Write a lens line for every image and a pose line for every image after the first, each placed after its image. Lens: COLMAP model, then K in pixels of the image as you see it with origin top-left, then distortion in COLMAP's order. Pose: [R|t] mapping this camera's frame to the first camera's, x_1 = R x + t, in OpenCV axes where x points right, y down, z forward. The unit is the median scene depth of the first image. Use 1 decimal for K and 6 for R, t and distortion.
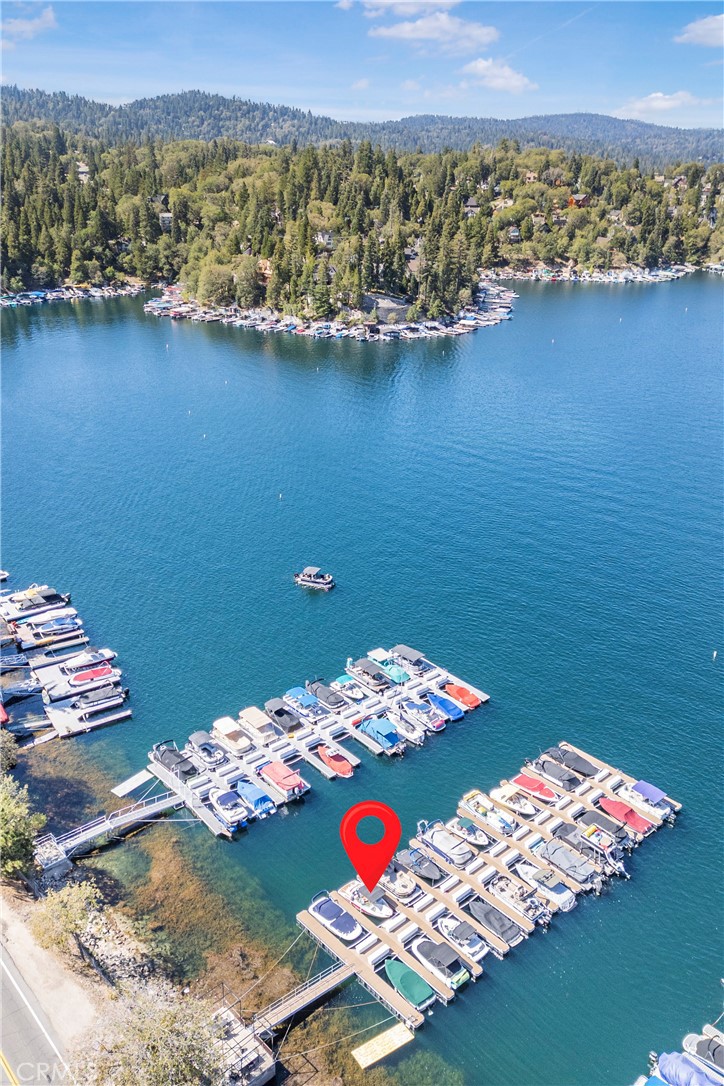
lens RADIAL K [[925.4, 0, 361.5], [0, 925.4, 539.9], [0, 0, 1]] dist [0.067160, -0.066376]
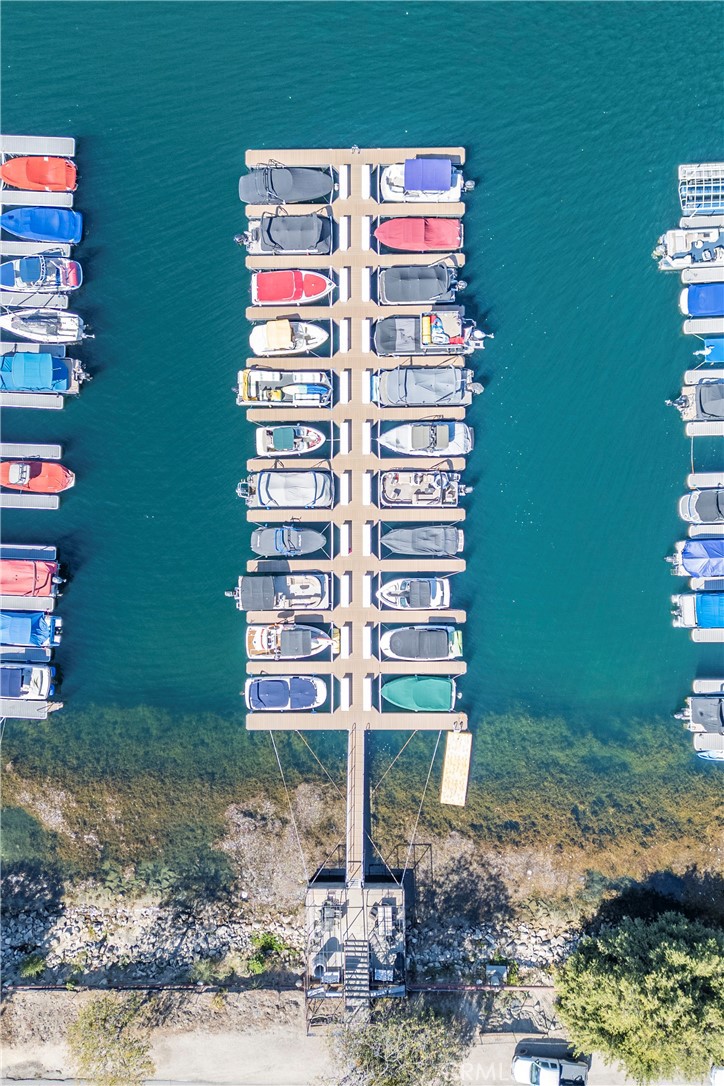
lens RADIAL K [[925.4, 0, 361.5], [0, 925.4, 539.9], [0, 0, 1]] dist [0.067160, -0.066376]
pose [[0.670372, -0.742010, -0.004722, 0.026608], [0.312211, 0.276284, 0.908951, -0.071954], [-0.673146, -0.610810, 0.416877, 0.171016]]
